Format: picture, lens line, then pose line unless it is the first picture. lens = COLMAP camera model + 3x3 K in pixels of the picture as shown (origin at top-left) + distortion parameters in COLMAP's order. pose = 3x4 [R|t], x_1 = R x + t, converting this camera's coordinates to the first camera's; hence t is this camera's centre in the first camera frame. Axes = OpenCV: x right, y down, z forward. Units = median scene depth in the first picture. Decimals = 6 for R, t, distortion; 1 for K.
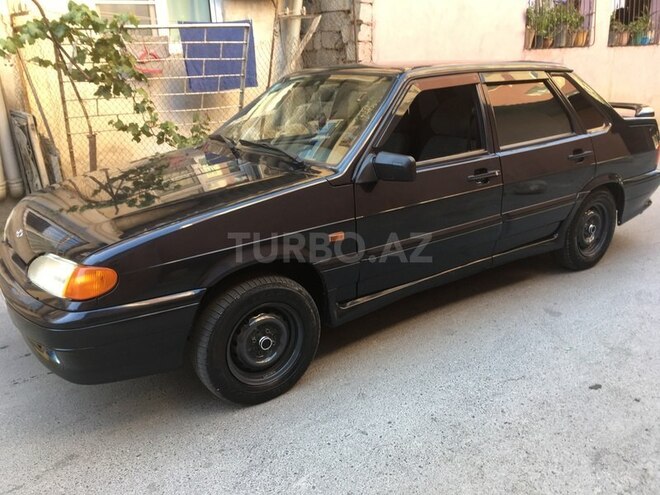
lens RADIAL K [[561.3, 0, 330.0], [0, 561.3, 247.5], [0, 0, 1]] dist [0.073728, -0.114950]
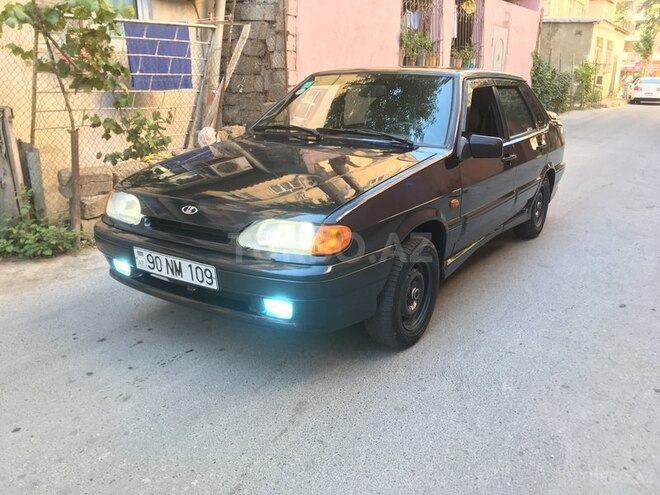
lens RADIAL K [[561.3, 0, 330.0], [0, 561.3, 247.5], [0, 0, 1]] dist [0.073728, -0.114950]
pose [[0.934640, -0.060181, 0.350467, -0.273232], [0.070267, 0.997398, -0.016123, 0.031785], [-0.348585, 0.039695, 0.936436, -0.018016]]
